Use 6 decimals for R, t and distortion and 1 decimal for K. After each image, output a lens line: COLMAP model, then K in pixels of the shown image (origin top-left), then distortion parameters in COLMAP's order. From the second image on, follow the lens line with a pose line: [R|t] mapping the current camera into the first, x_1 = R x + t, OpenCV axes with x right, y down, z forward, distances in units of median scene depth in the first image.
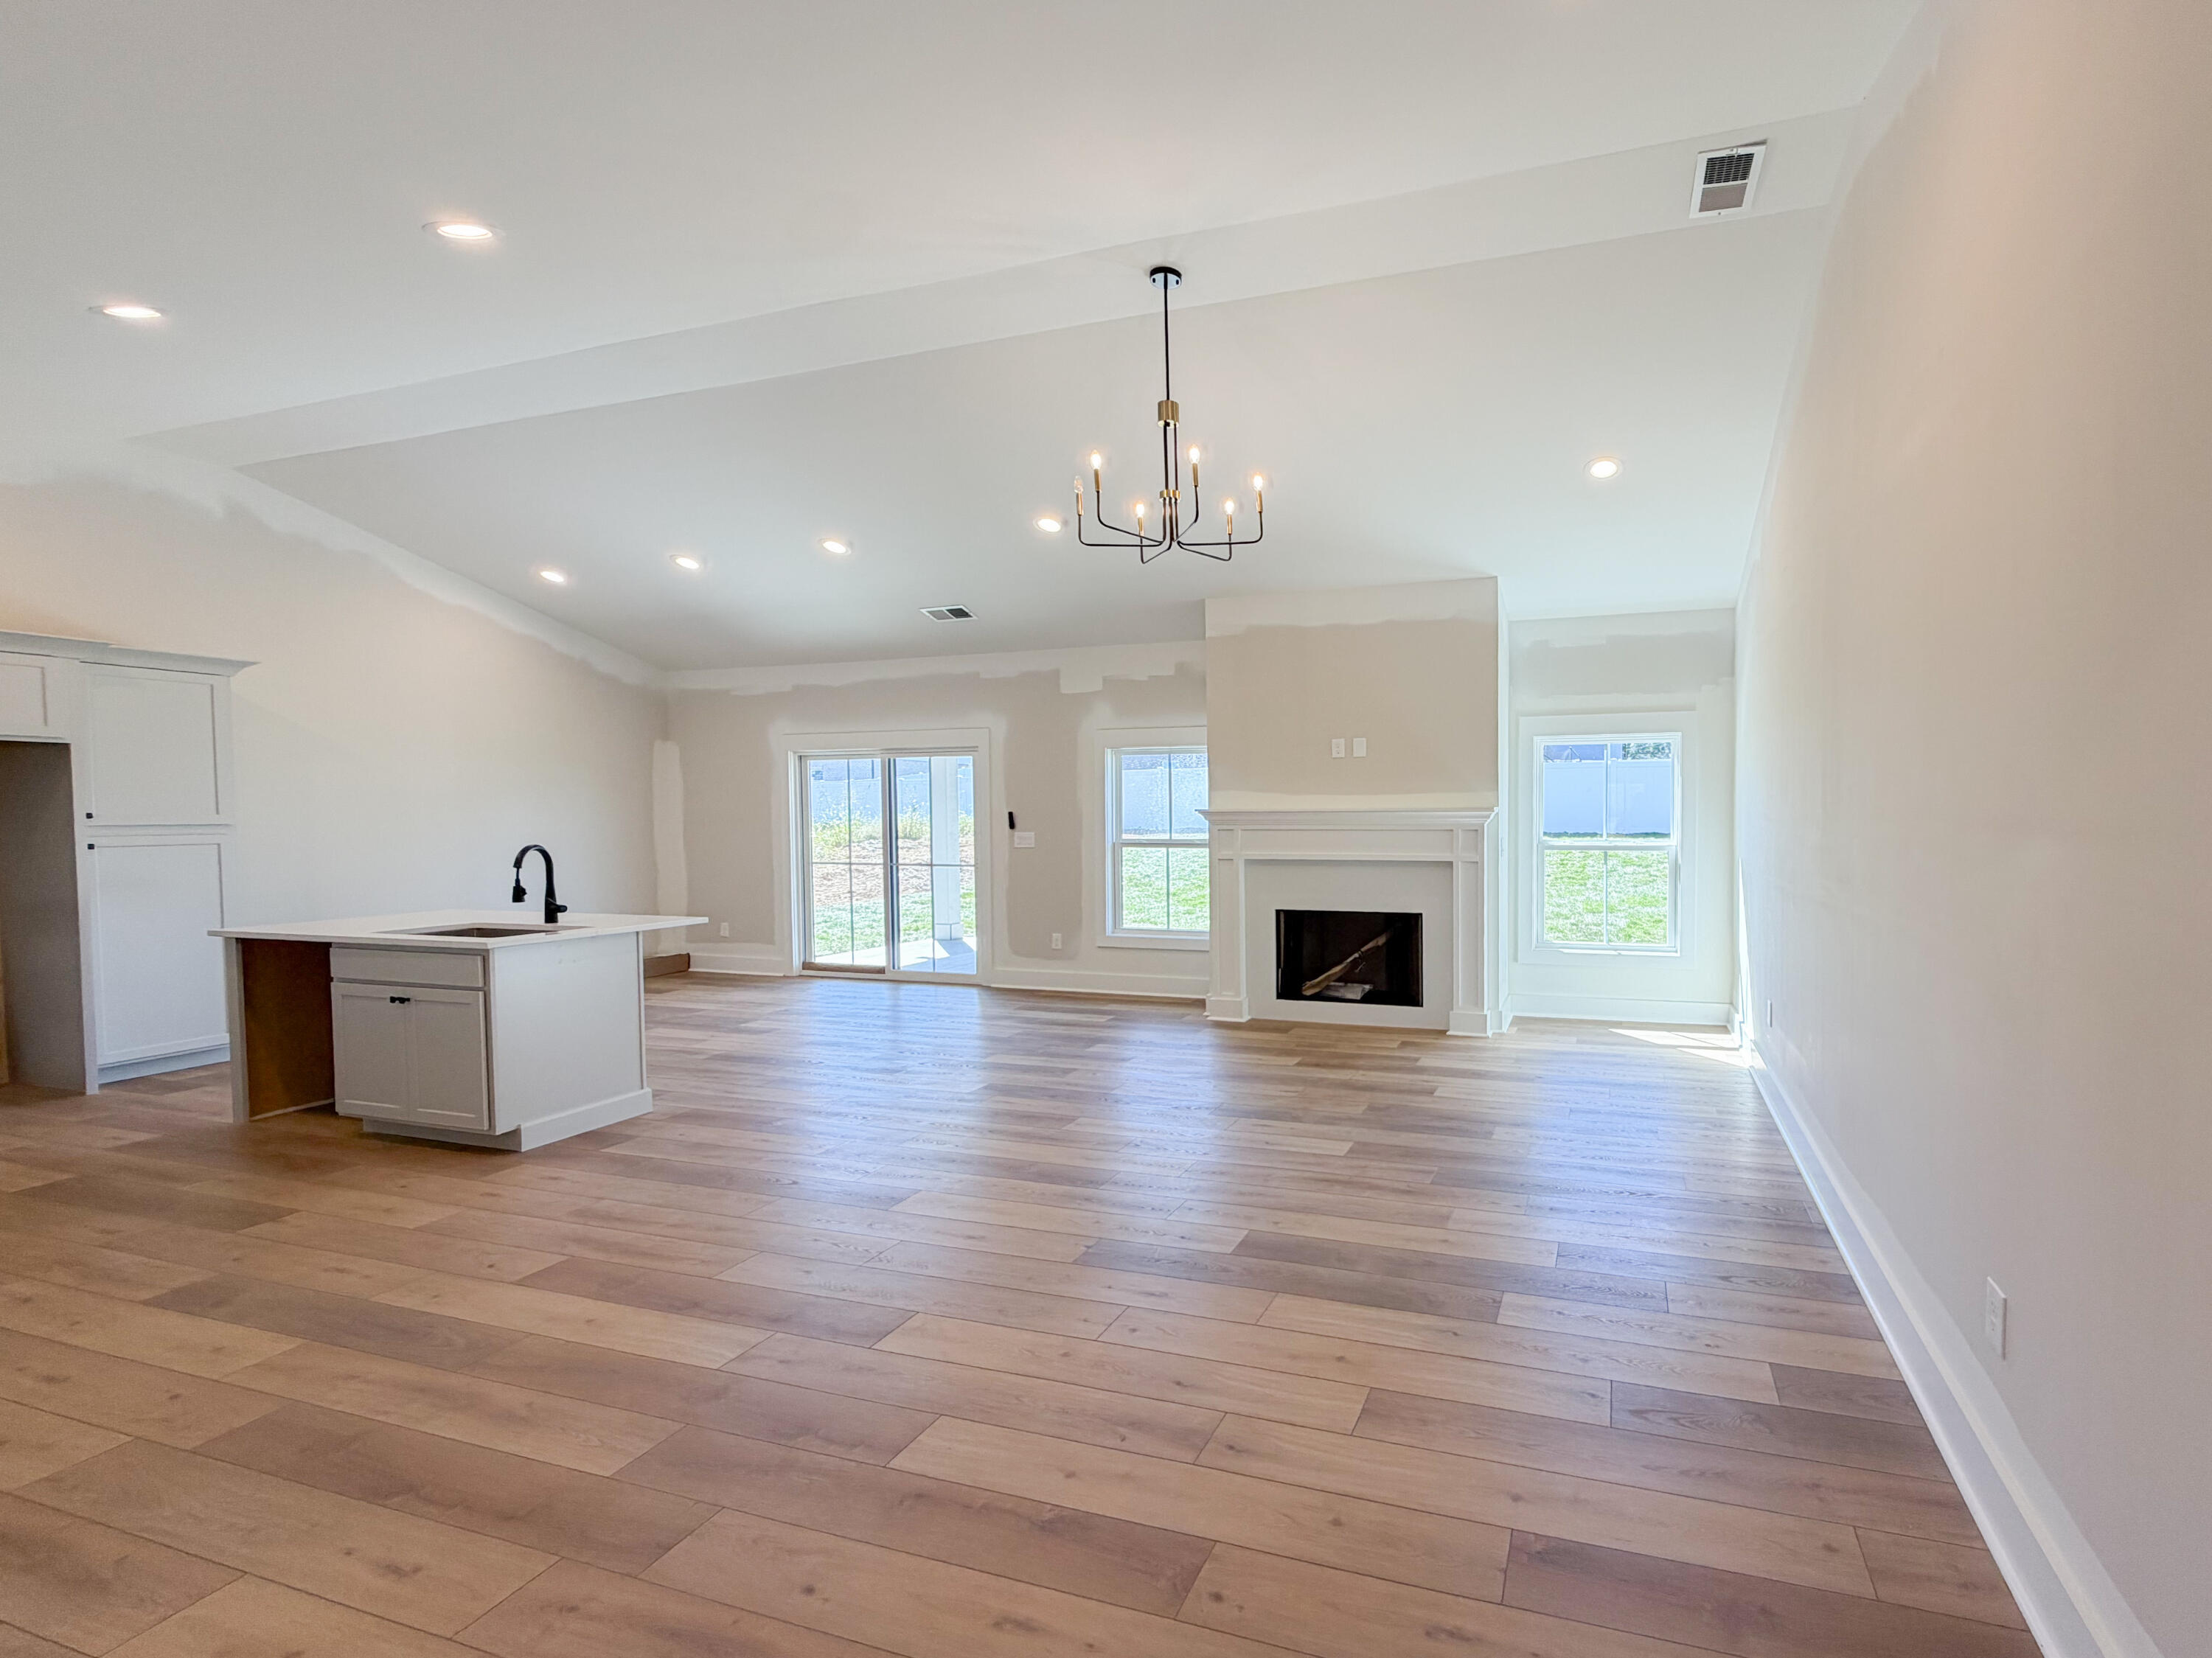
lens RADIAL K [[821.7, 0, 1429.9], [0, 821.7, 828.8], [0, 0, 1]] dist [0.000201, -0.000028]
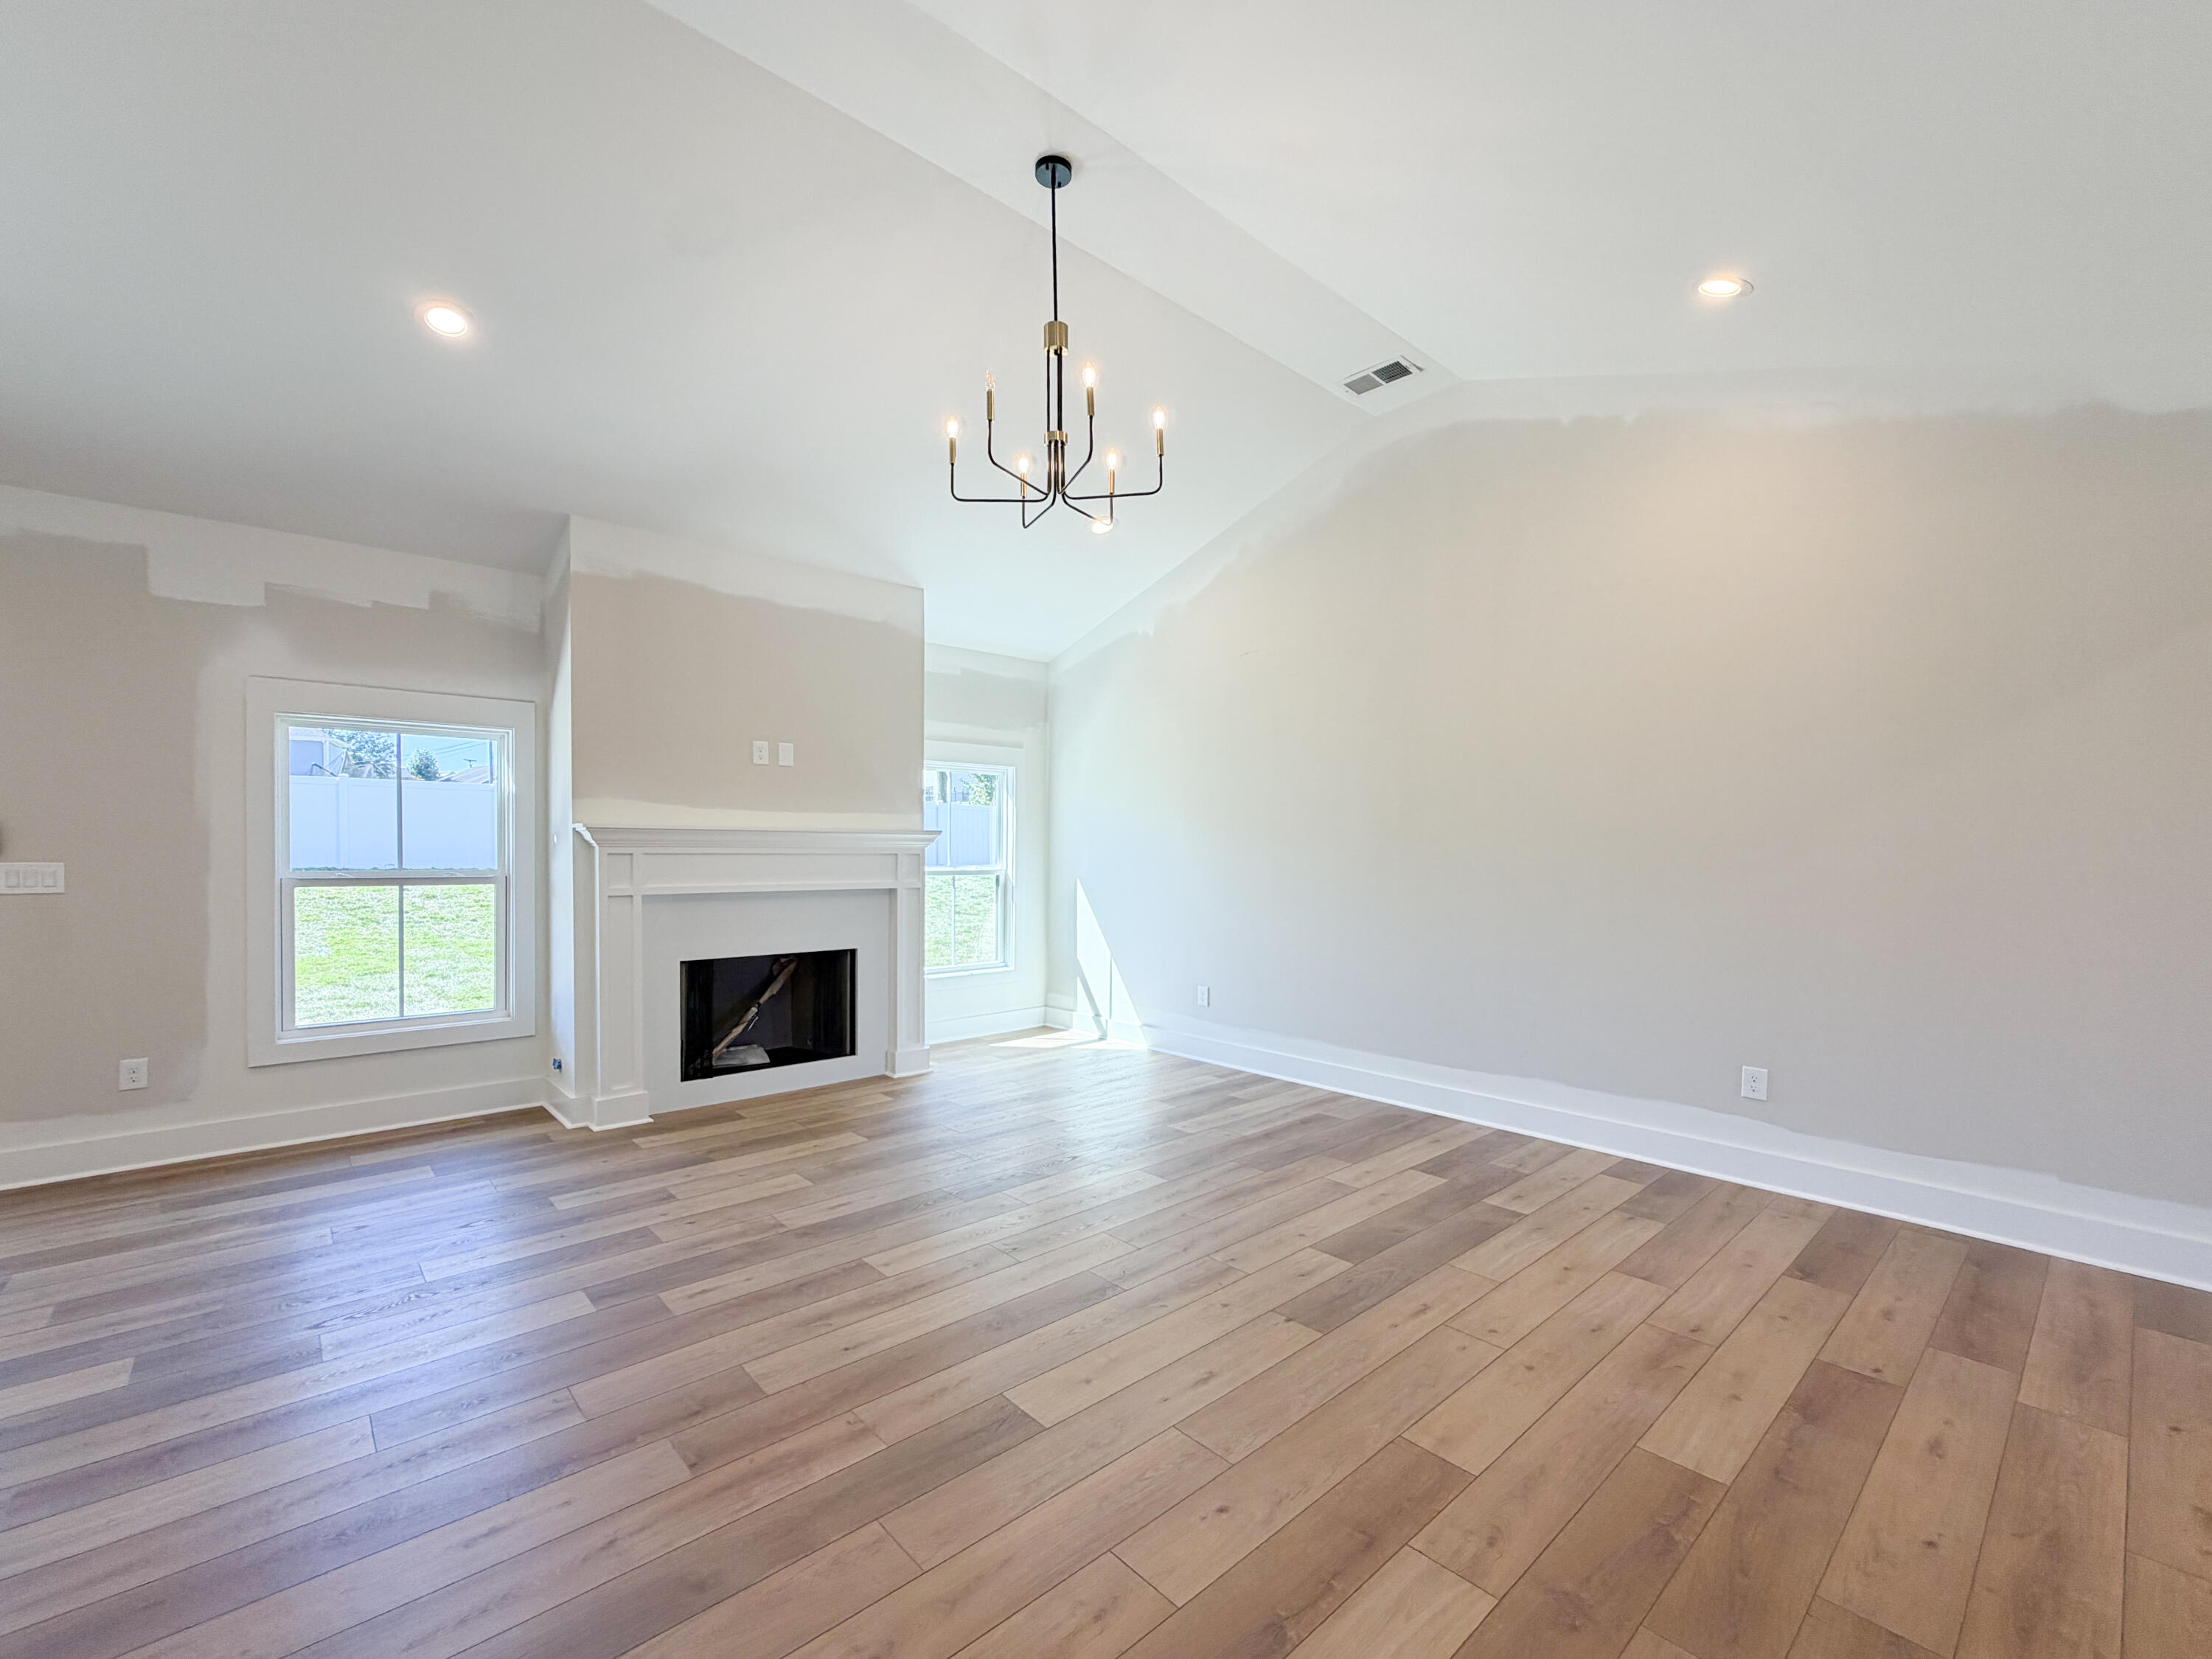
lens RADIAL K [[877.1, 0, 886.4], [0, 877.1, 859.0], [0, 0, 1]] dist [-0.000843, 0.000115]
pose [[0.658018, -0.000623, 0.753002, -0.913517], [0.007698, 0.999953, -0.005899, 0.015836], [-0.752963, 0.009678, 0.657991, 0.463673]]
